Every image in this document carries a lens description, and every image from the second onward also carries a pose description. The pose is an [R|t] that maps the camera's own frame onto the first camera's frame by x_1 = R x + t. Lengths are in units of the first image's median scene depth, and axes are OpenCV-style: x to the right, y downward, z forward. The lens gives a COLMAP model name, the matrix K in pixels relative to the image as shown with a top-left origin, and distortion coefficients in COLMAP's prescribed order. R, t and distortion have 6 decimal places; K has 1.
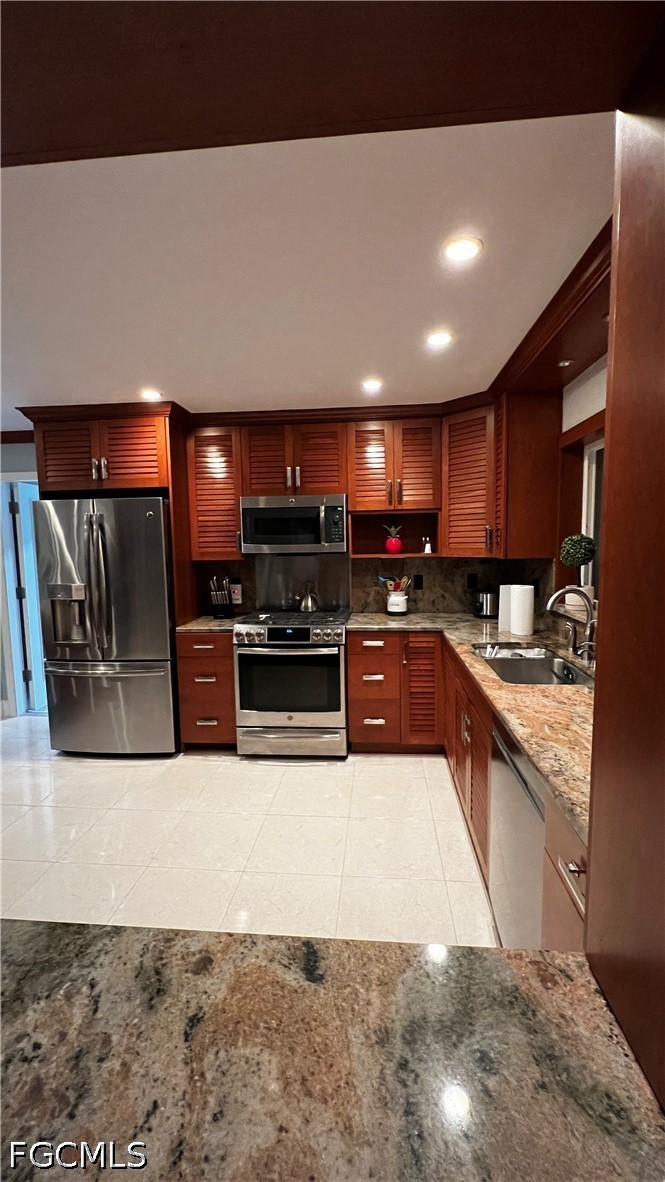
lens RADIAL K [[471.2, 0, 338.8], [0, 471.2, 589.4], [0, 0, 1]] dist [0.000451, 0.000210]
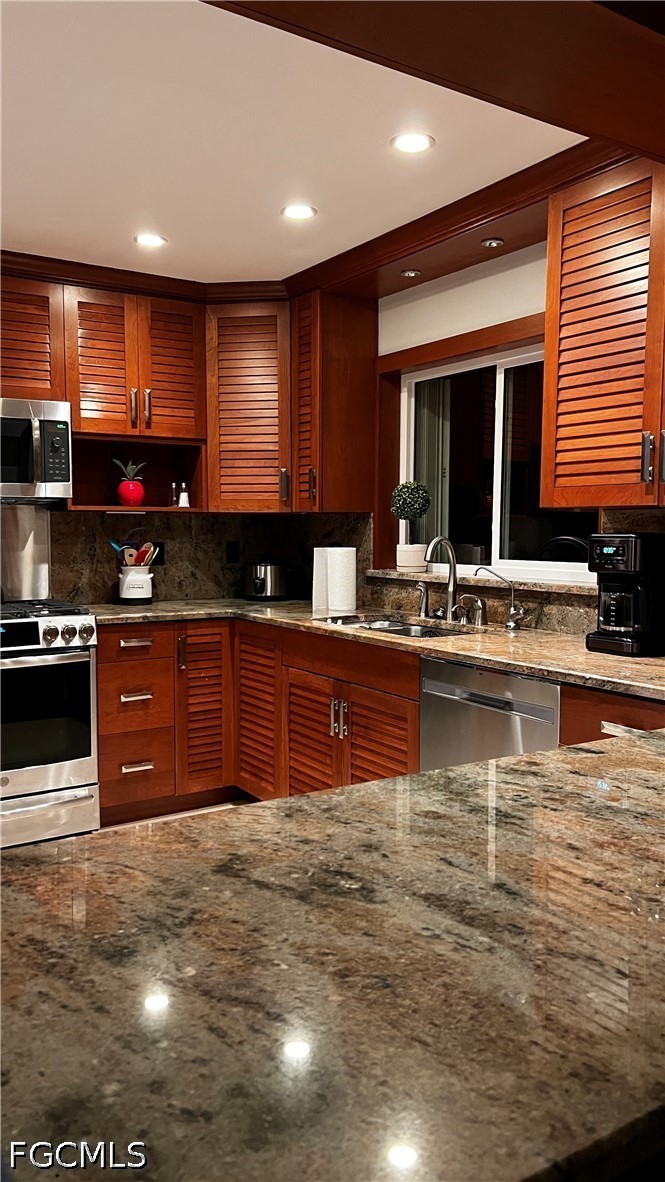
lens RADIAL K [[891.1, 0, 331.6], [0, 891.1, 610.4], [0, 0, 1]] dist [0.034993, -0.000743]
pose [[0.784394, -0.036654, 0.619179, -0.455910], [0.044911, 0.998988, 0.002243, 0.079163], [-0.618634, 0.026048, 0.785247, -0.109951]]
